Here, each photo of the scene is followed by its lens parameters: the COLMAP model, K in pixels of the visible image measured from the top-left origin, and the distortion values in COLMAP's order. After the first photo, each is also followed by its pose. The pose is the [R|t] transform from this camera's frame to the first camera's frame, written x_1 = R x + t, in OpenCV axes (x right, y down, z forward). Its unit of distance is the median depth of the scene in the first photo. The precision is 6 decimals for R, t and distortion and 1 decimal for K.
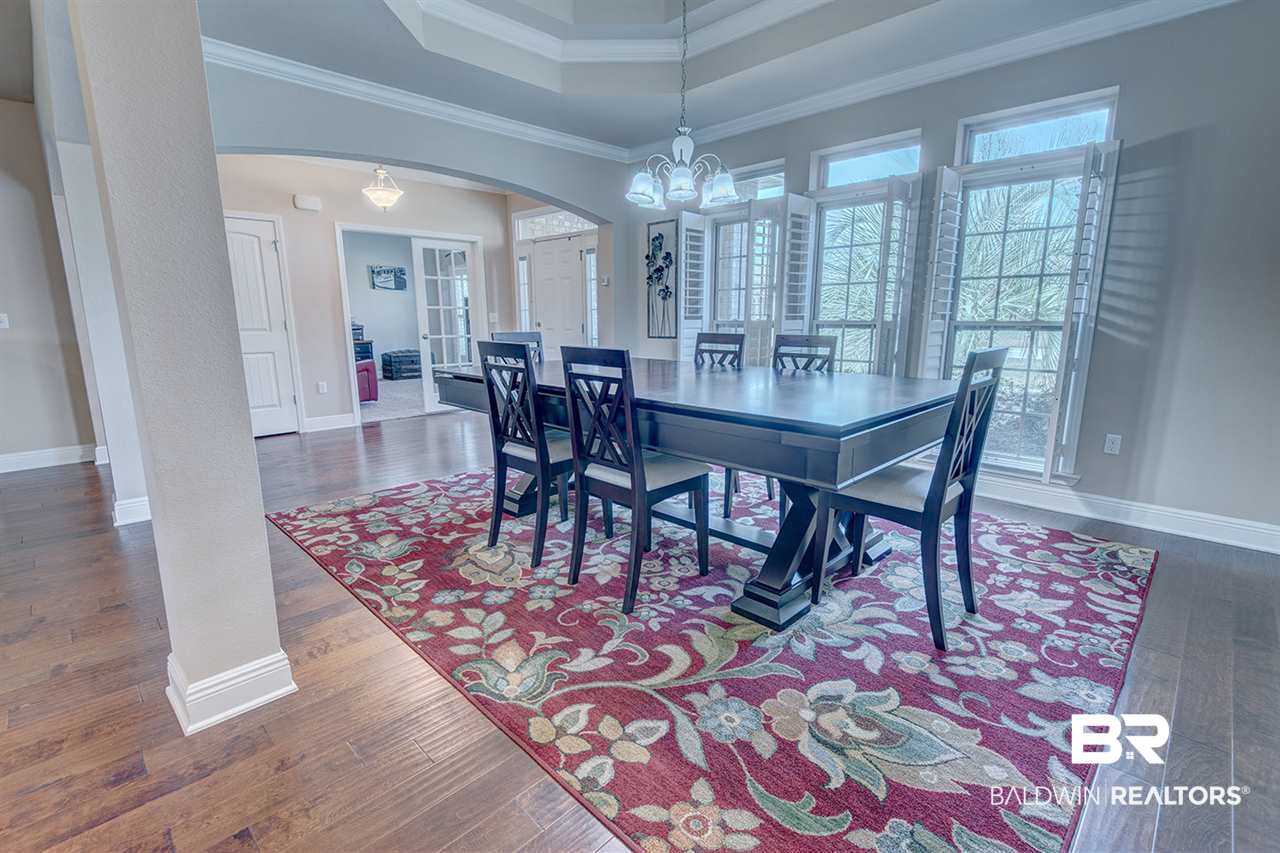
lens RADIAL K [[577.7, 0, 631.8], [0, 577.7, 422.6], [0, 0, 1]] dist [0.014664, -0.005354]
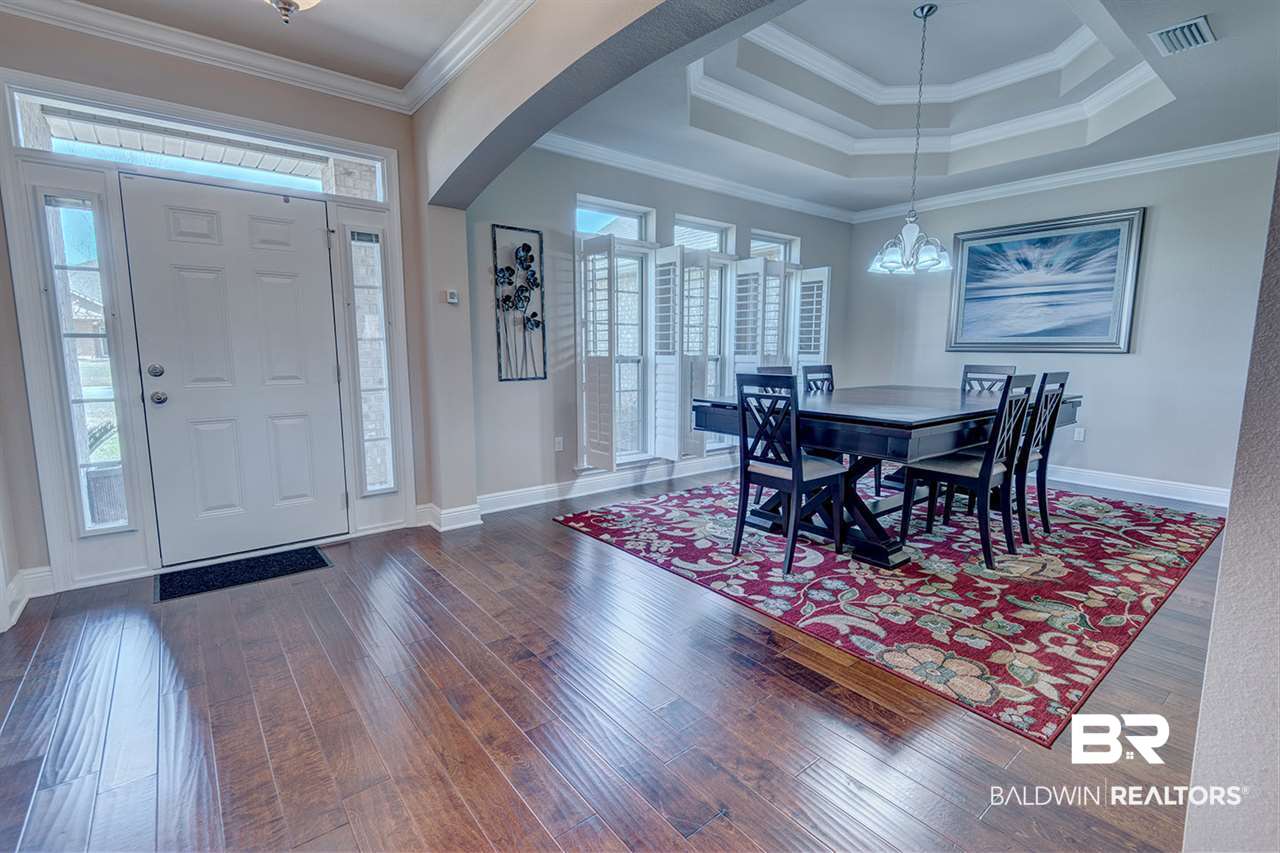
lens RADIAL K [[577.7, 0, 634.8], [0, 577.7, 429.2], [0, 0, 1]] dist [0.014664, -0.005354]
pose [[0.100496, -0.146098, 0.984152, -1.296118], [0.168586, 0.977357, 0.127874, -0.287588], [-0.980551, 0.153063, 0.122851, 1.421107]]
